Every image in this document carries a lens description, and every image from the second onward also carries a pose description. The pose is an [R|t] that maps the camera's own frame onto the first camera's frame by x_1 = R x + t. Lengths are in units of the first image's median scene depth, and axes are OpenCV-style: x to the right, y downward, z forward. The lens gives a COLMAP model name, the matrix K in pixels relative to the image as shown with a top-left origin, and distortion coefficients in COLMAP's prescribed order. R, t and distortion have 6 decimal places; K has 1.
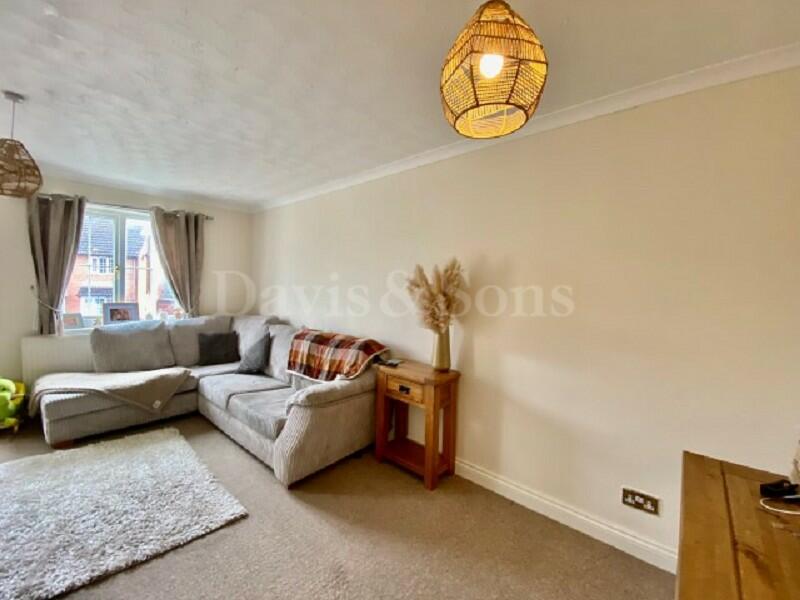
lens RADIAL K [[321.2, 0, 398.6], [0, 321.2, 298.7], [0, 0, 1]] dist [0.001842, -0.013378]
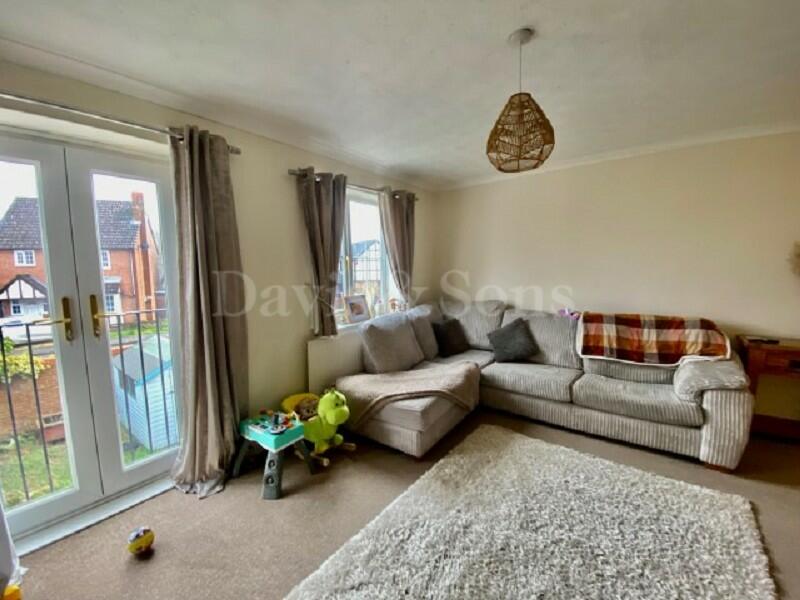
lens RADIAL K [[321.2, 0, 398.6], [0, 321.2, 298.7], [0, 0, 1]] dist [0.001842, -0.013378]
pose [[0.996151, -0.058990, 0.064827, -0.941287], [0.054357, 0.995991, 0.071048, -0.044020], [-0.068758, -0.067251, 0.995364, 0.094557]]
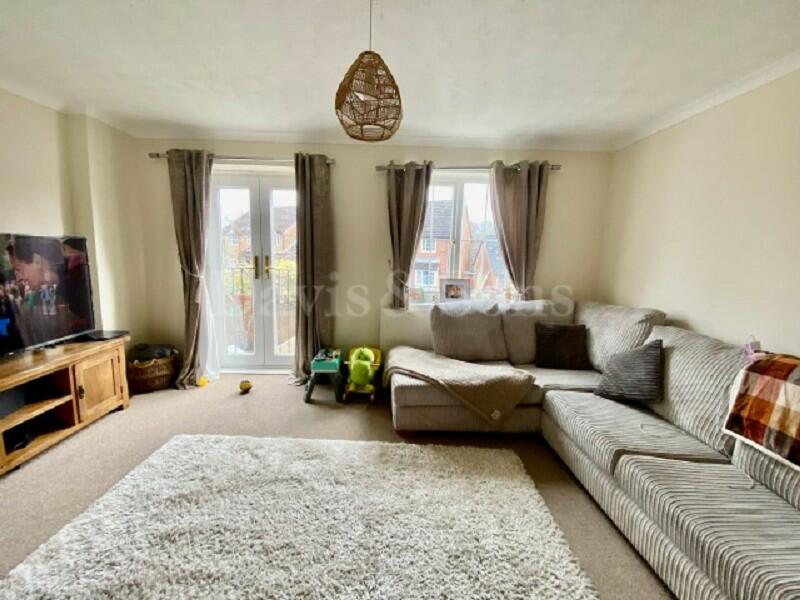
lens RADIAL K [[321.2, 0, 398.6], [0, 321.2, 298.7], [0, 0, 1]] dist [0.001842, -0.013378]
pose [[0.672547, 0.088593, -0.734733, -0.345498], [-0.030002, 0.995256, 0.092545, -0.011040], [0.739446, -0.040197, 0.672014, 0.296077]]
